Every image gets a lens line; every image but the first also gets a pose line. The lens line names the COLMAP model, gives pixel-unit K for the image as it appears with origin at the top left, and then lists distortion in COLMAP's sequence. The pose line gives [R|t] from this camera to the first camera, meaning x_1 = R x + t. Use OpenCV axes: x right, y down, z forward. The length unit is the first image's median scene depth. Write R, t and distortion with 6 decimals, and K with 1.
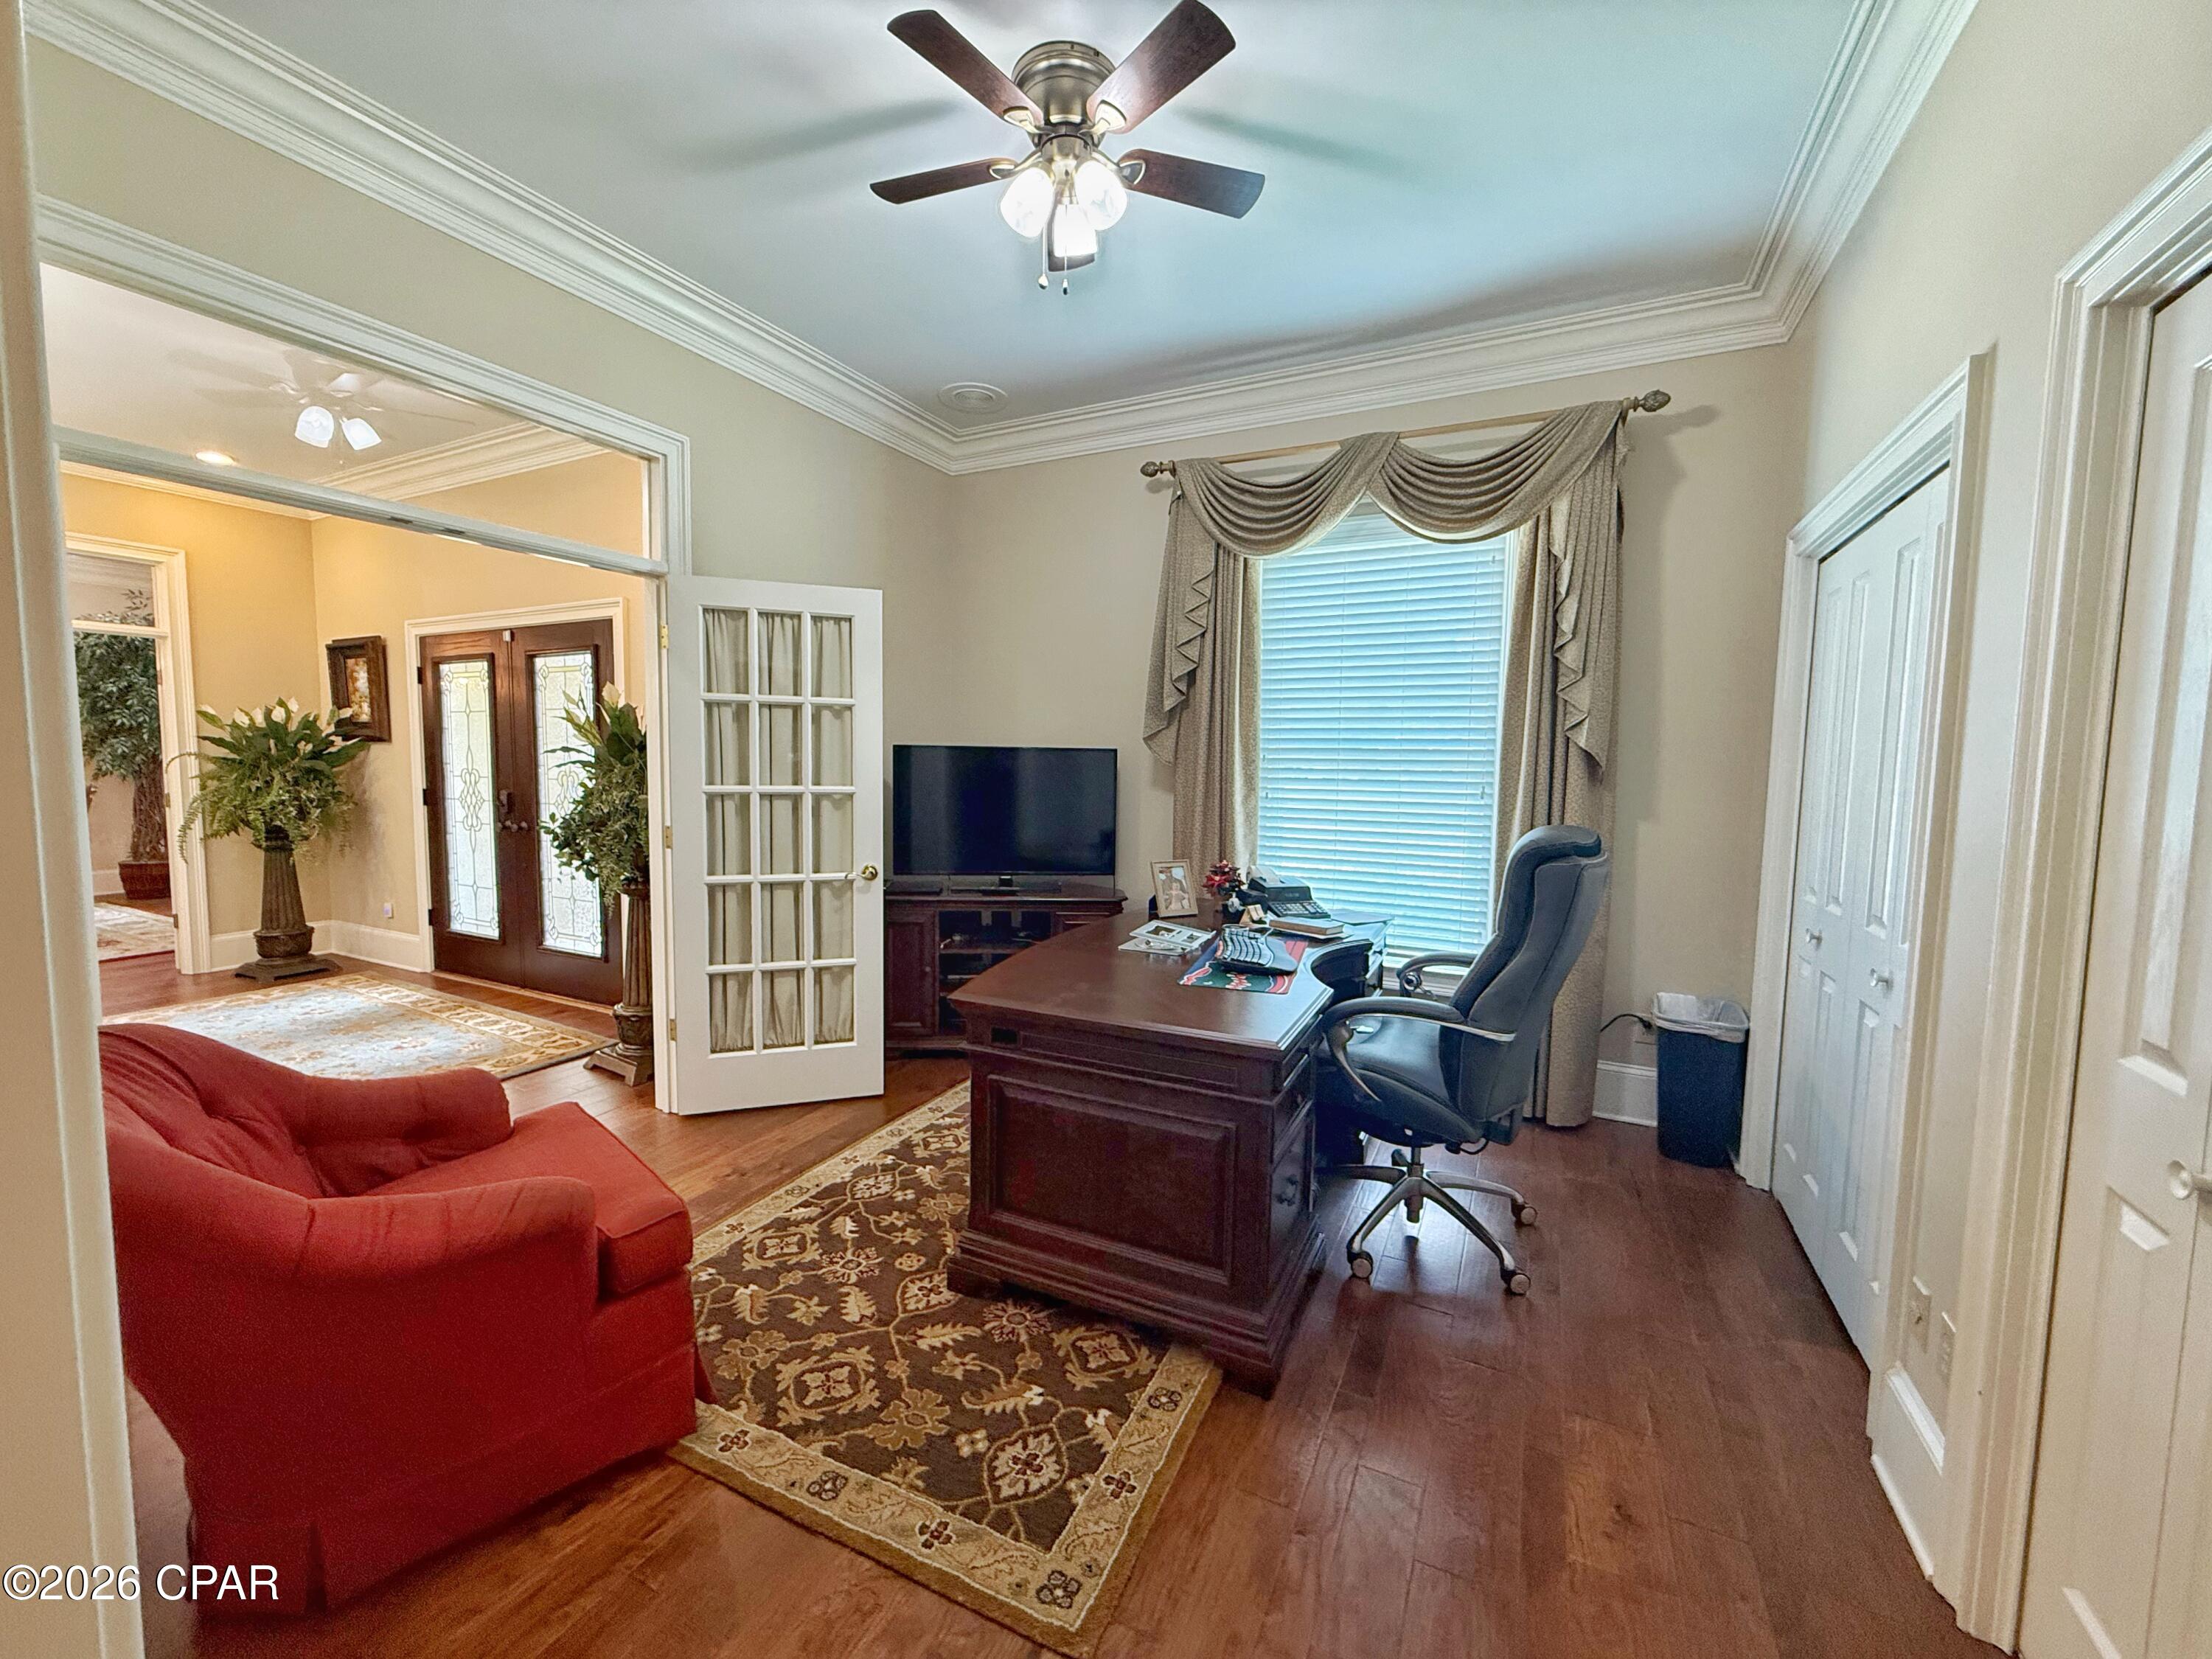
lens RADIAL K [[877.0, 0, 1107.7], [0, 877.0, 828.7], [0, 0, 1]] dist [0.000097, -0.000014]
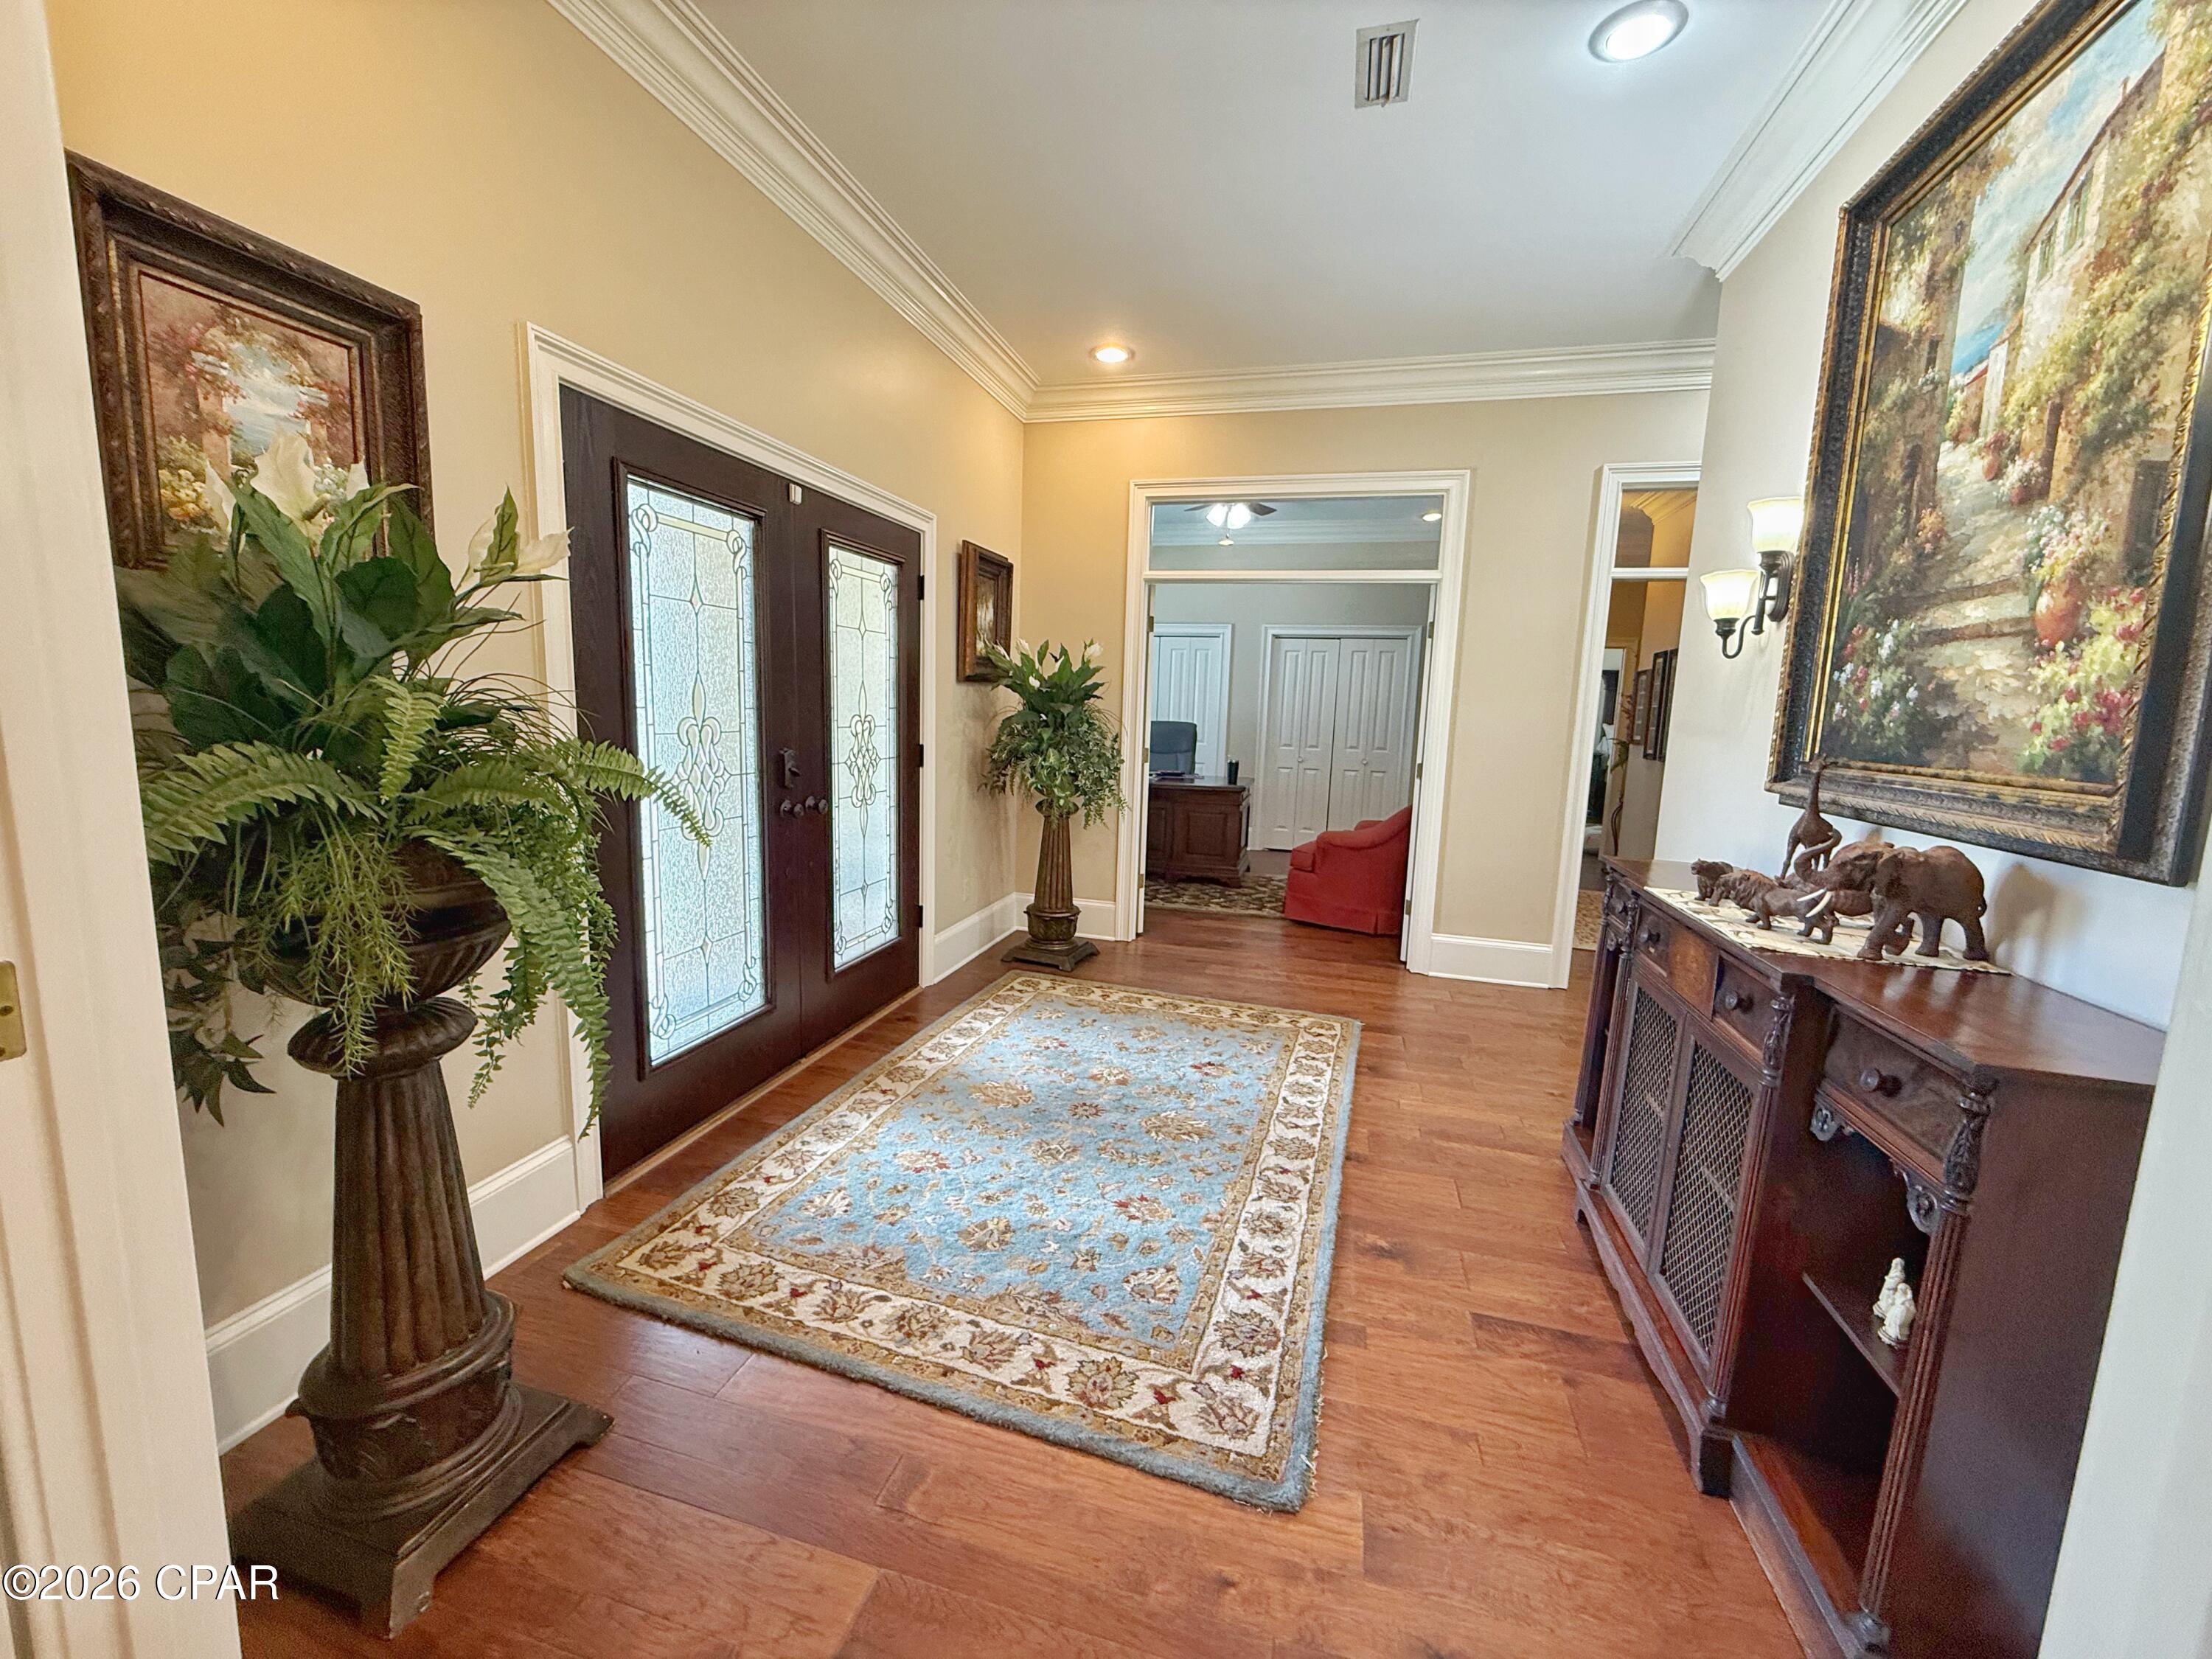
lens RADIAL K [[877.0, 0, 1100.7], [0, 877.0, 827.0], [0, 0, 1]] dist [0.000097, -0.000014]
pose [[-0.187415, -0.158867, 0.969349, -1.496846], [0.038561, 0.984884, 0.168868, -0.098048], [-0.981524, 0.069028, -0.178456, 1.018608]]
